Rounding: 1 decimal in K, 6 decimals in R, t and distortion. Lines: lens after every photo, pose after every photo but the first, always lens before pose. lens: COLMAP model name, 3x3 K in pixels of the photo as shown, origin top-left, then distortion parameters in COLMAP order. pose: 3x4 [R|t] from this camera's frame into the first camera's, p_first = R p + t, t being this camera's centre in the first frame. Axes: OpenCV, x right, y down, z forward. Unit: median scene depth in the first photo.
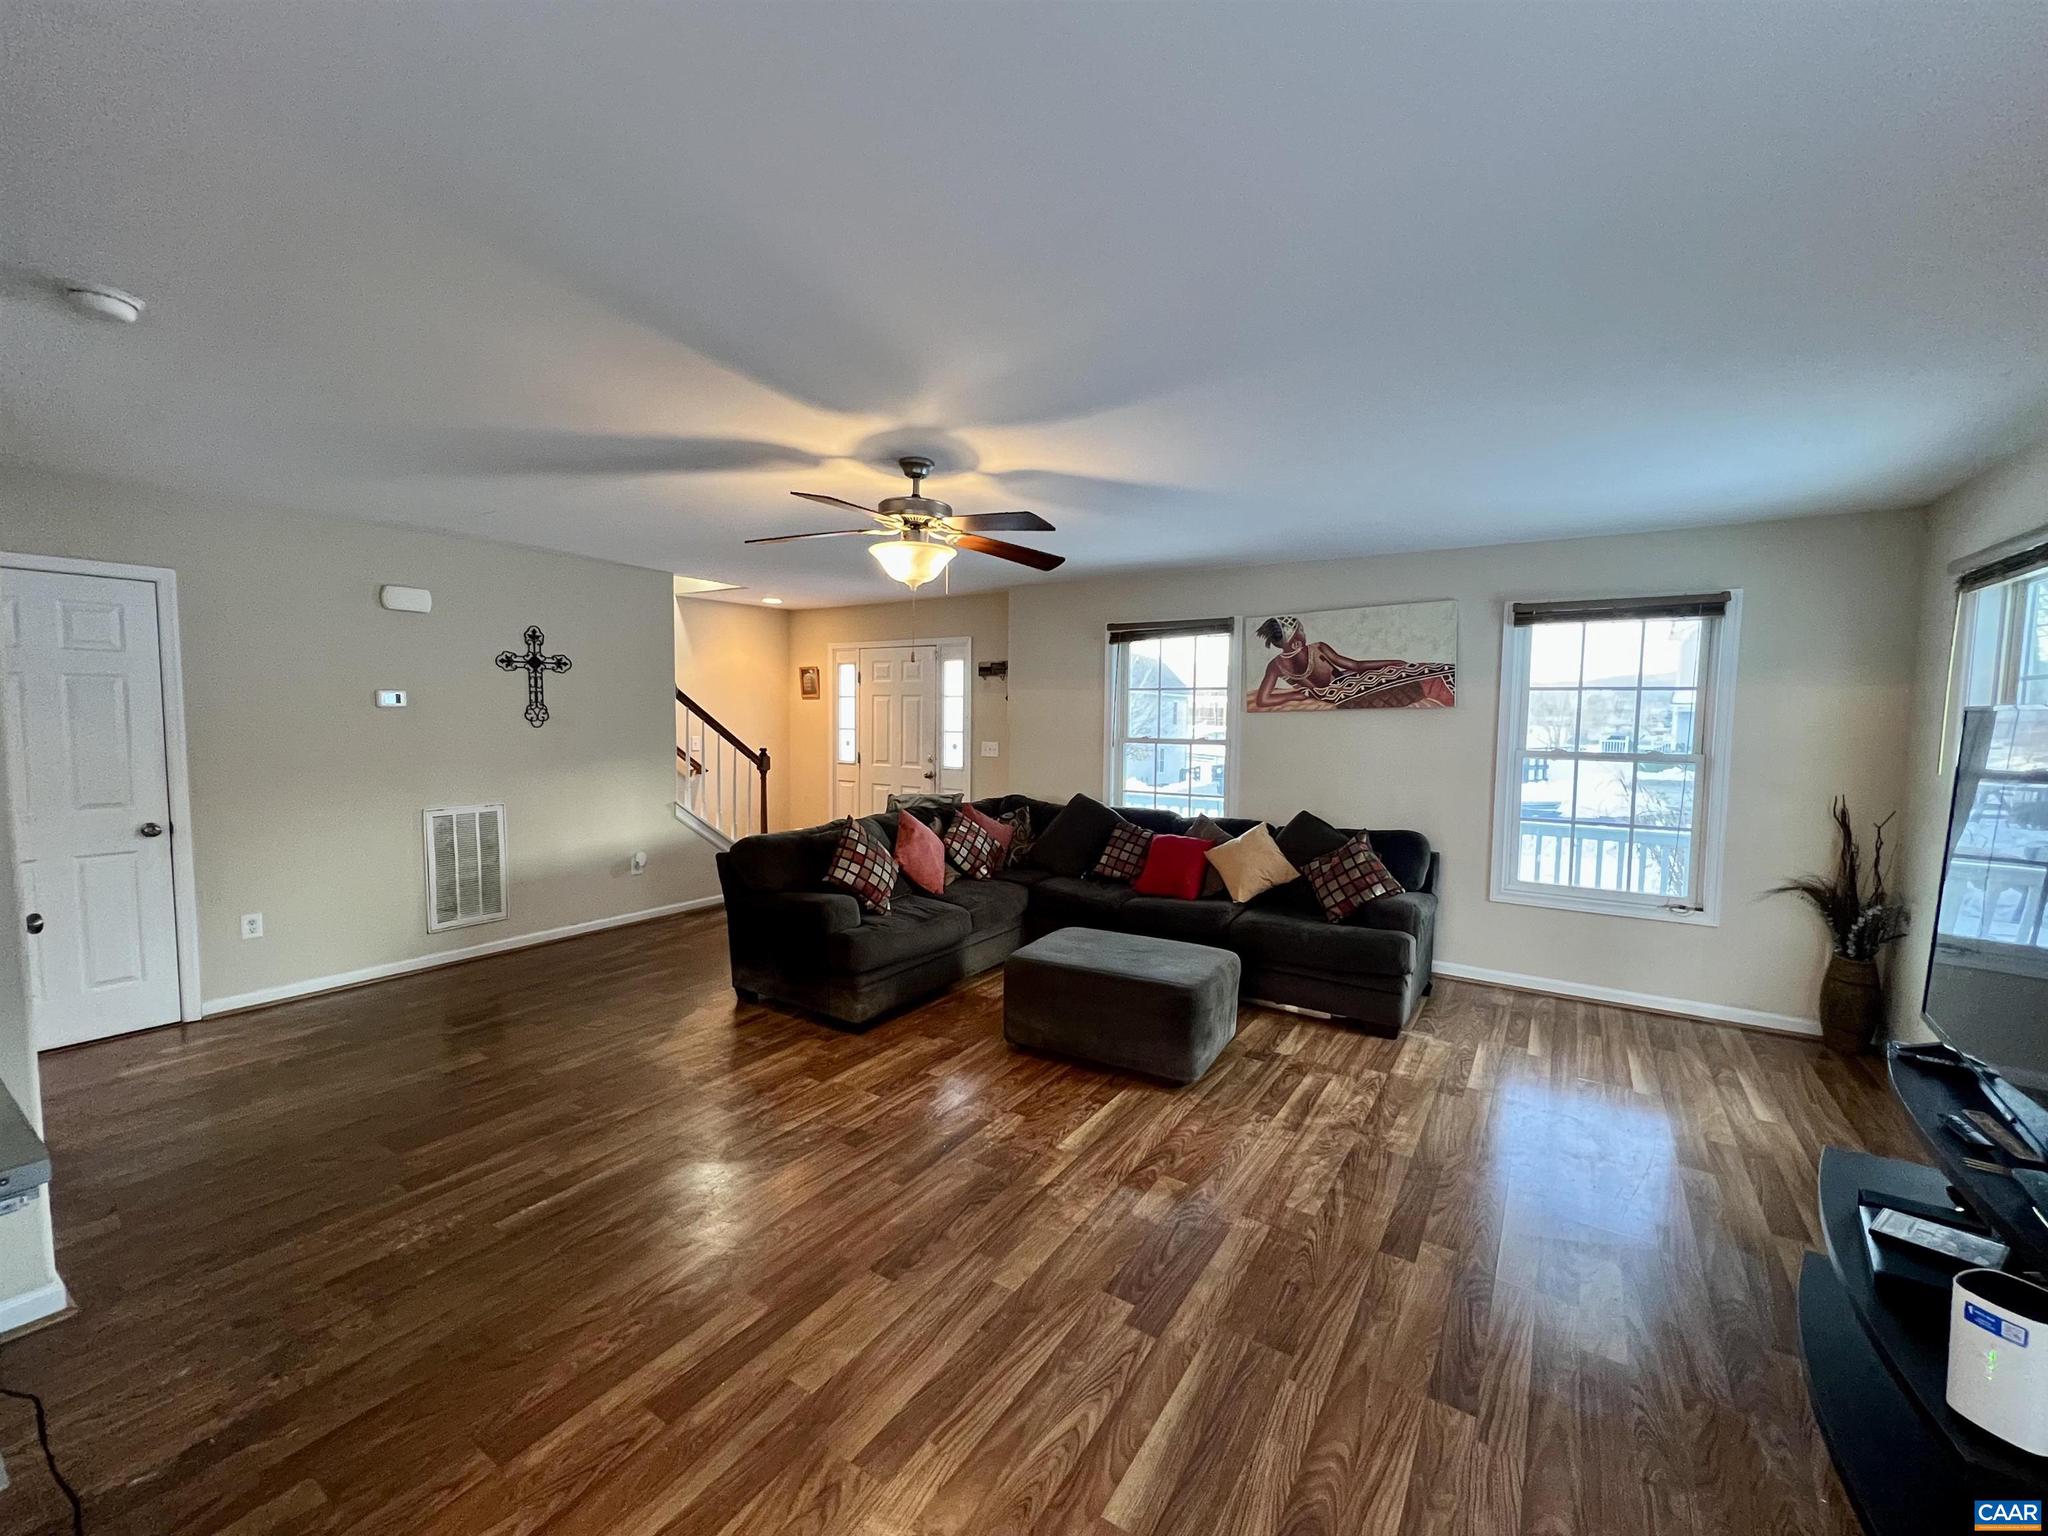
lens RADIAL K [[824.1, 0, 1023.8], [0, 824.1, 772.7], [0, 0, 1]] dist [-0.000573, -0.000211]
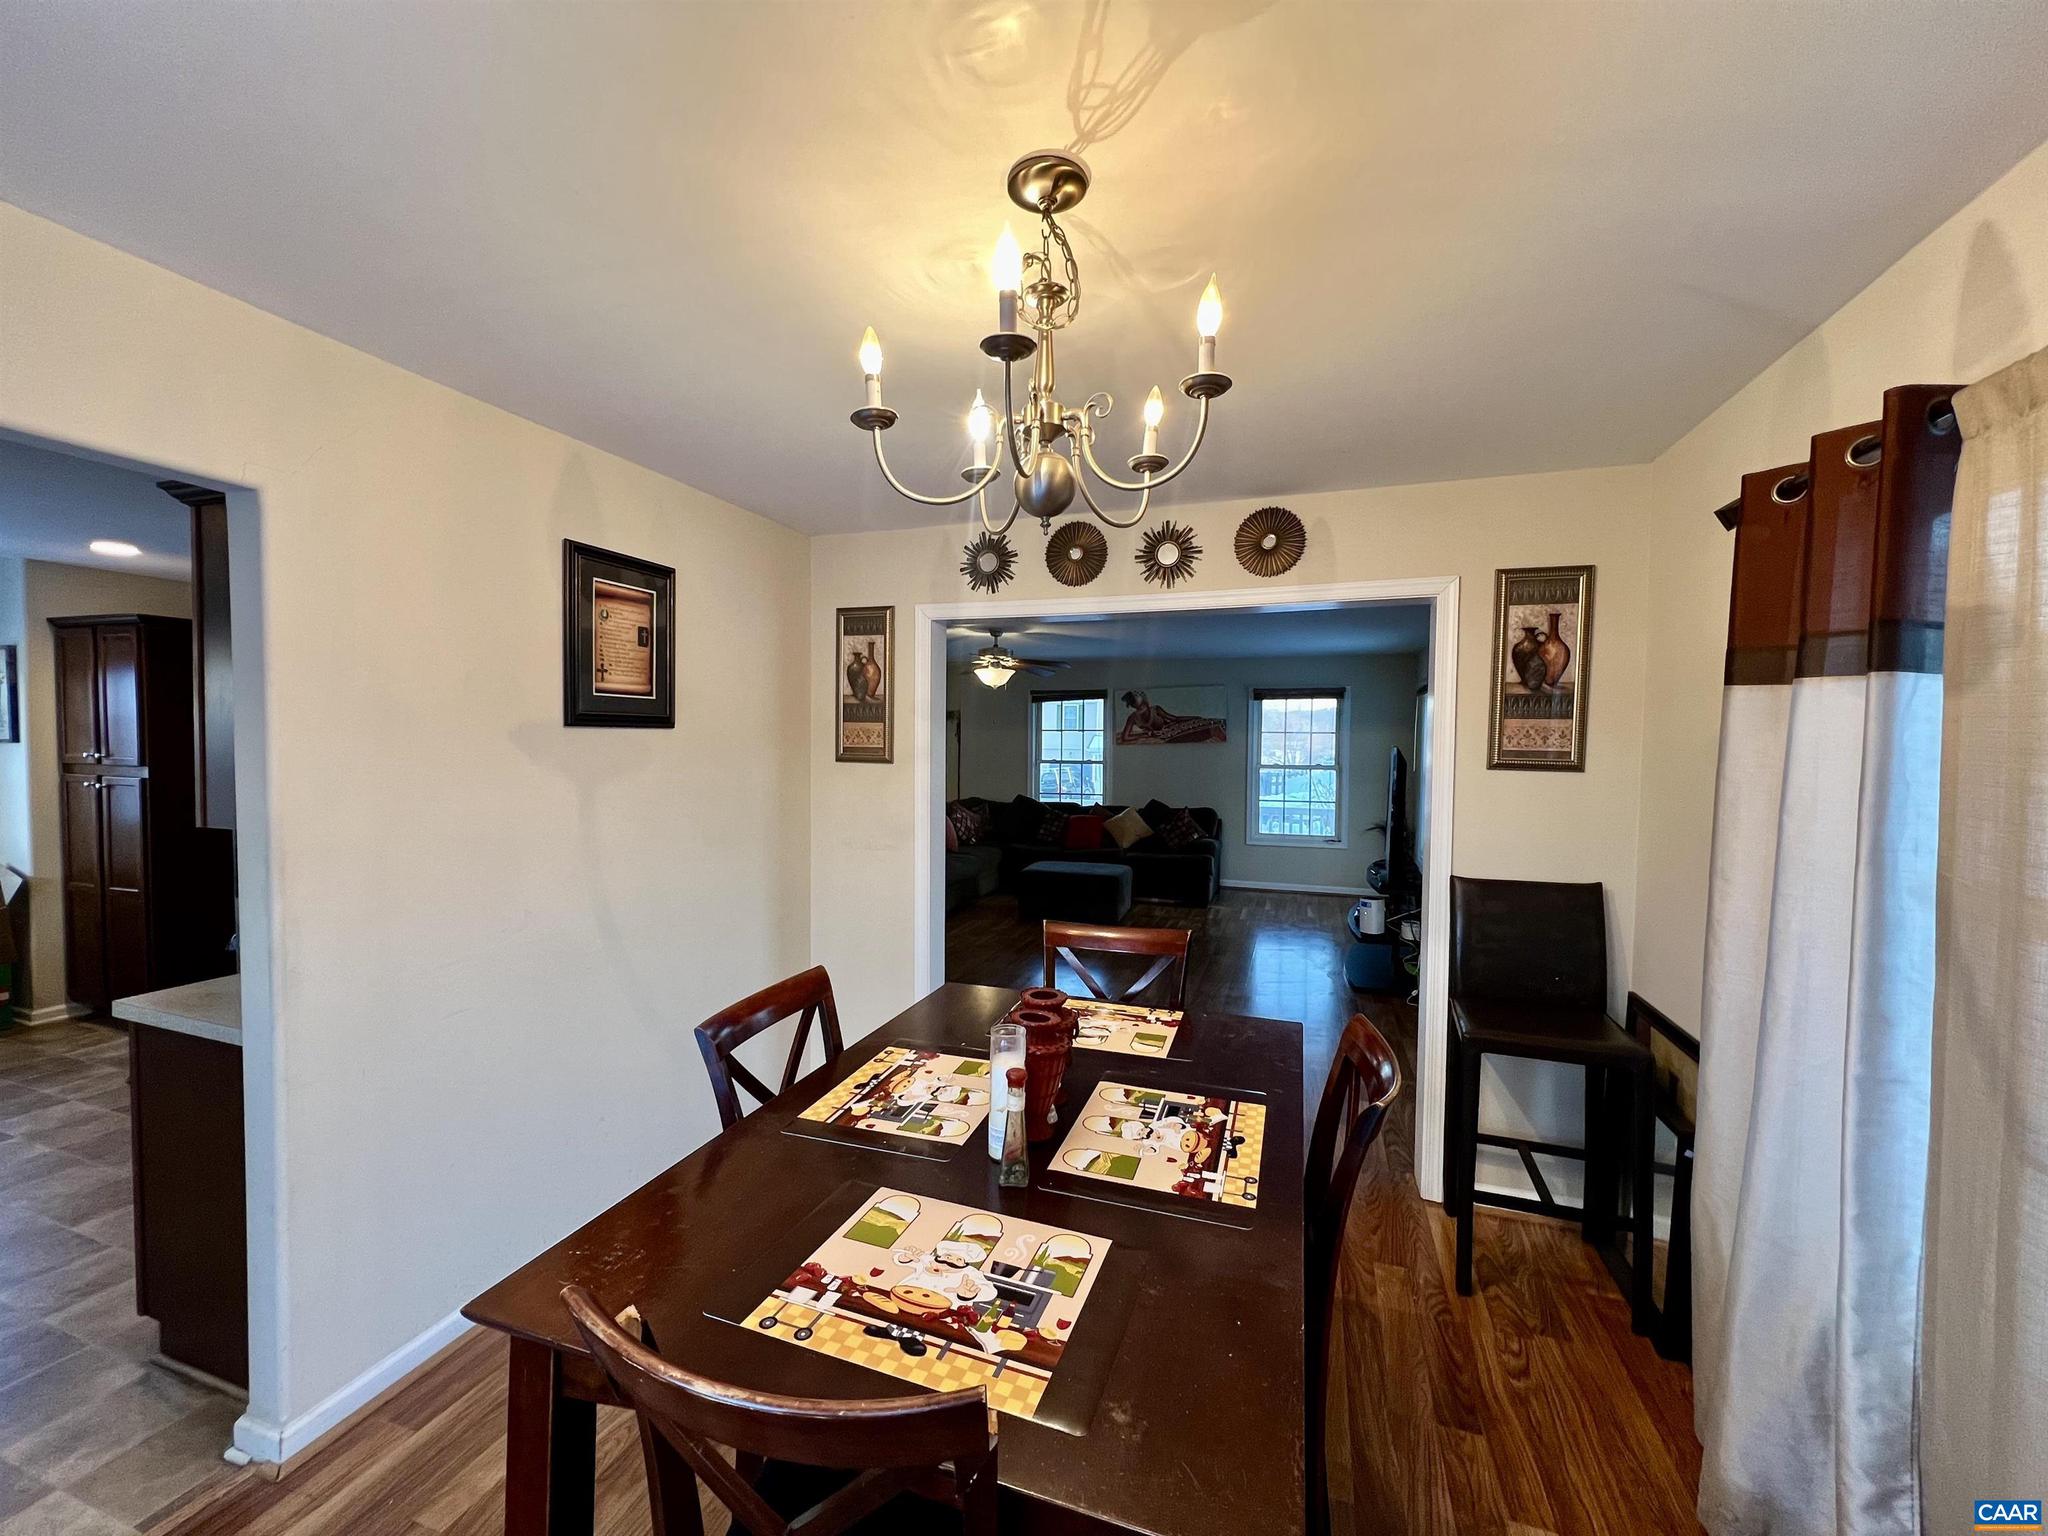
lens RADIAL K [[824.1, 0, 1020.5], [0, 824.1, 769.7], [0, 0, 1]] dist [-0.000573, -0.000211]
pose [[0.968994, -0.011601, 0.246812, -0.403185], [0.020451, 0.999235, -0.033323, 0.037359], [-0.246236, 0.037337, 0.968490, -0.712007]]
